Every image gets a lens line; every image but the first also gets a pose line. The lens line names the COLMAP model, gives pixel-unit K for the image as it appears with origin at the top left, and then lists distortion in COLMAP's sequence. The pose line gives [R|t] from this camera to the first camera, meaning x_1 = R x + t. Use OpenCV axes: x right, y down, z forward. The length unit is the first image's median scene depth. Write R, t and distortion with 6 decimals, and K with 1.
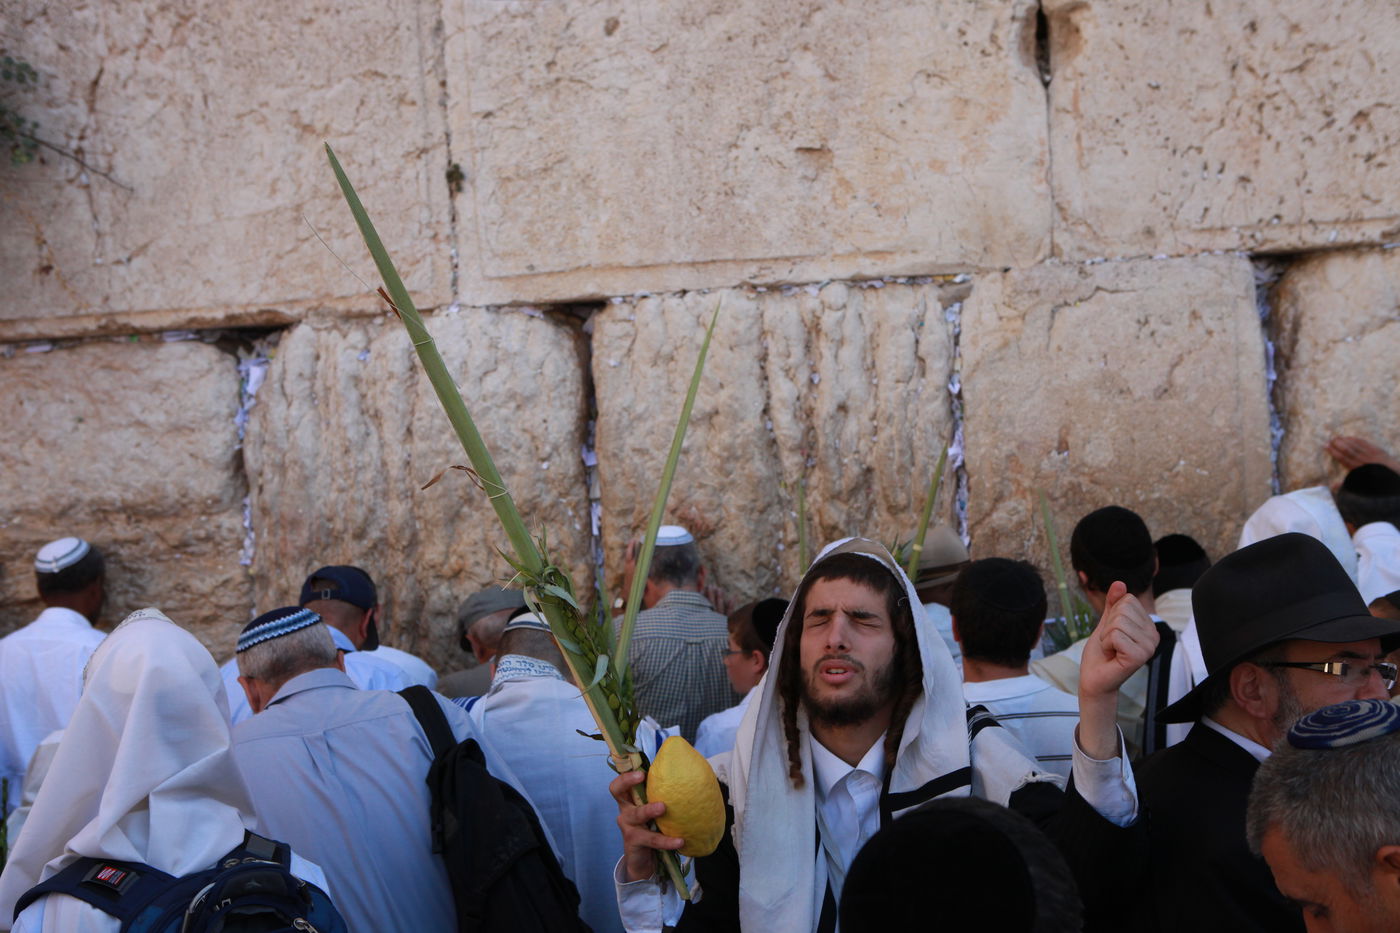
lens RADIAL K [[1767.7, 0, 700.0], [0, 1767.7, 466.5], [0, 0, 1]] dist [-0.038792, 0.115088]
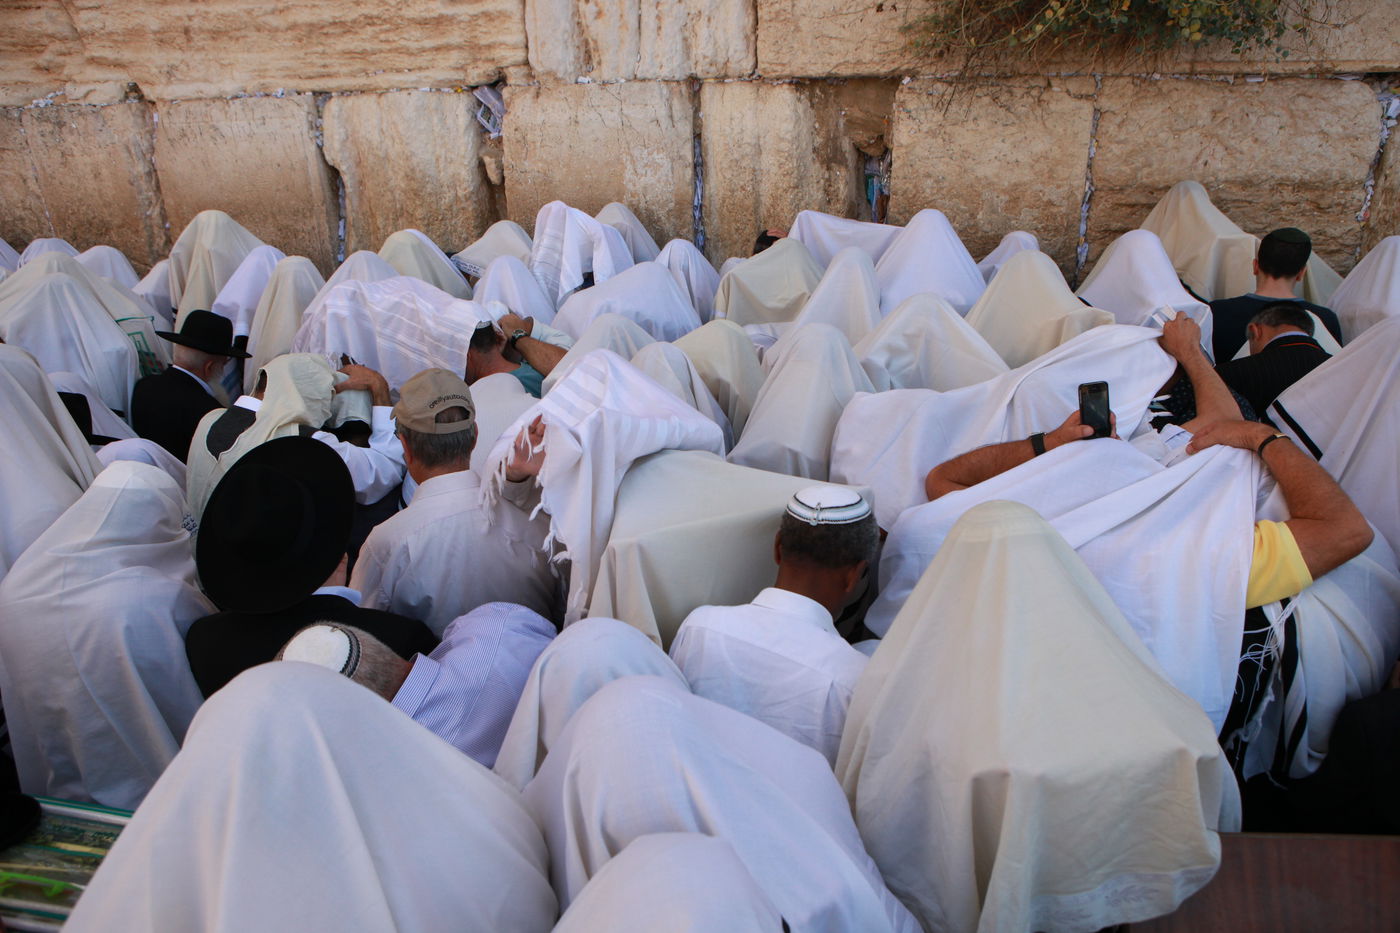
lens RADIAL K [[973.4, 0, 700.0], [0, 973.4, 466.5], [0, 0, 1]] dist [-0.100505, 0.065283]
pose [[0.999332, 0.036471, 0.002413, -0.912832], [-0.034702, 0.925971, 0.375997, -0.045855], [0.011479, -0.375829, 0.926618, 0.047762]]
